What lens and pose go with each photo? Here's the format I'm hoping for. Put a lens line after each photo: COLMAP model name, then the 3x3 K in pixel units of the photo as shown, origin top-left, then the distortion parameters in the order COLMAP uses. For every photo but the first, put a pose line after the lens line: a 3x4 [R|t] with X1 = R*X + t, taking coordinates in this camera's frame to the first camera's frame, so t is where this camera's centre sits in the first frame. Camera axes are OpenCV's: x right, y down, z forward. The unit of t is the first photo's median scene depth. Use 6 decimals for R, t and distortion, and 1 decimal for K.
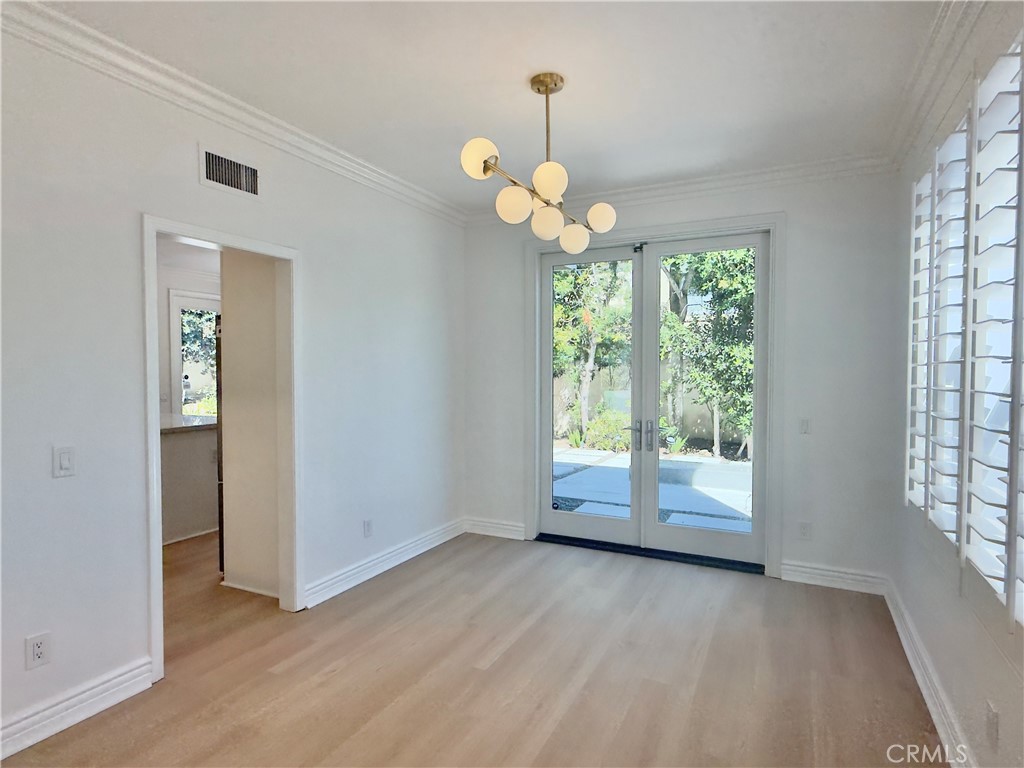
lens RADIAL K [[566.8, 0, 513.0], [0, 566.8, 387.6], [0, 0, 1]] dist [-0.000844, 0.000570]
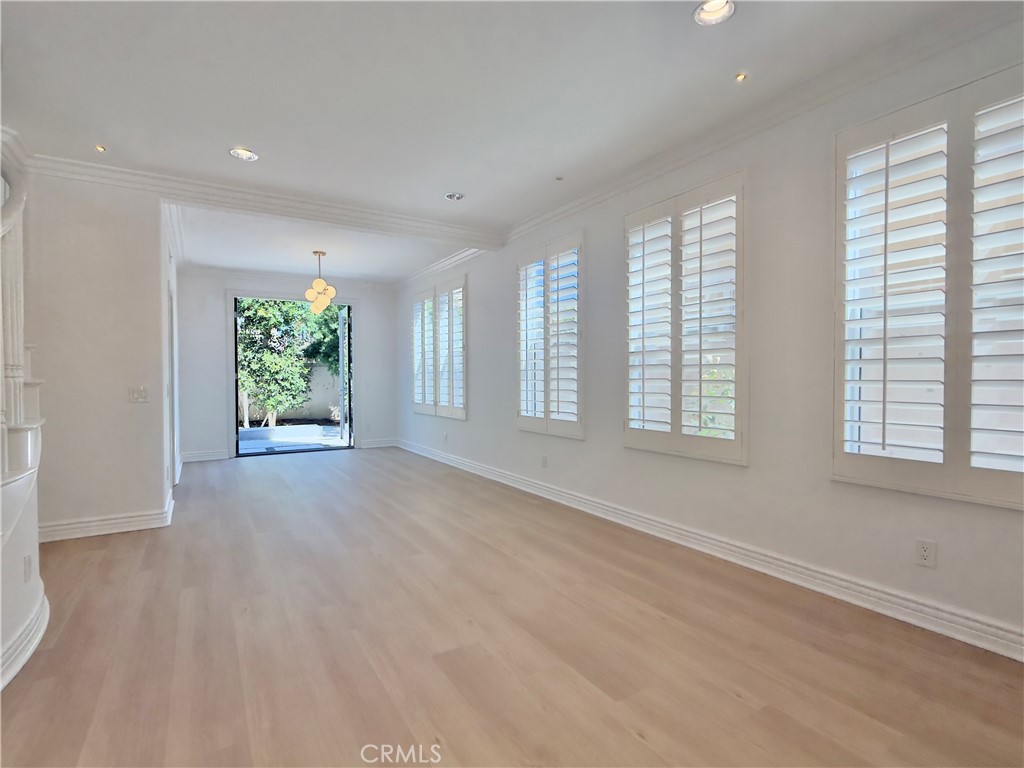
lens RADIAL K [[508.8, 0, 513.6], [0, 508.8, 384.9], [0, 0, 1]] dist [-0.001296, 0.000271]
pose [[0.531906, -0.021545, 0.846530, -0.436503], [0.037558, 0.999293, 0.001833, 0.035896], [-0.845970, 0.030819, 0.532339, -0.310280]]
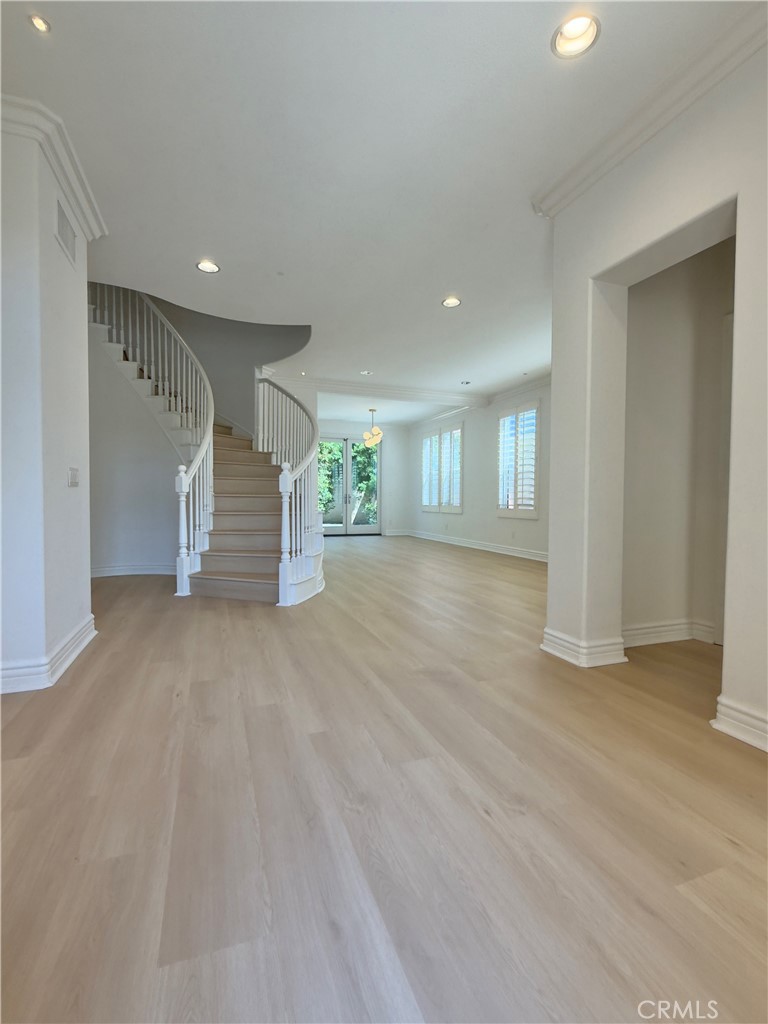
lens RADIAL K [[471.9, 0, 380.9], [0, 471.9, 509.7], [0, 0, 1]] dist [0.002662, 0.000040]
pose [[0.695807, -0.017596, 0.718013, -0.737625], [0.021833, 0.999756, 0.003343, 0.067482], [-0.717897, 0.013350, 0.696021, -0.467906]]
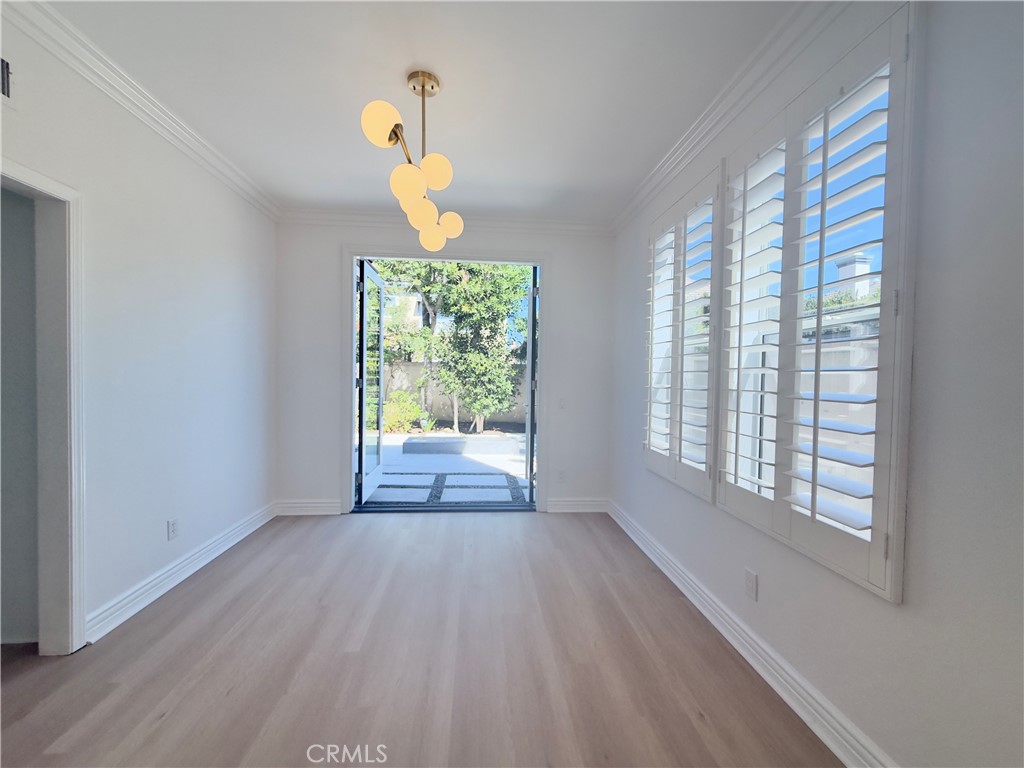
lens RADIAL K [[410.7, 0, 511.4], [0, 410.7, 383.5], [0, 0, 1]] dist [-0.003526, 0.000738]
pose [[0.855805, 0.001511, 0.517296, -0.056478], [0.003200, 0.999961, -0.008216, 0.010956], [-0.517289, 0.008686, 0.855767, 0.072033]]
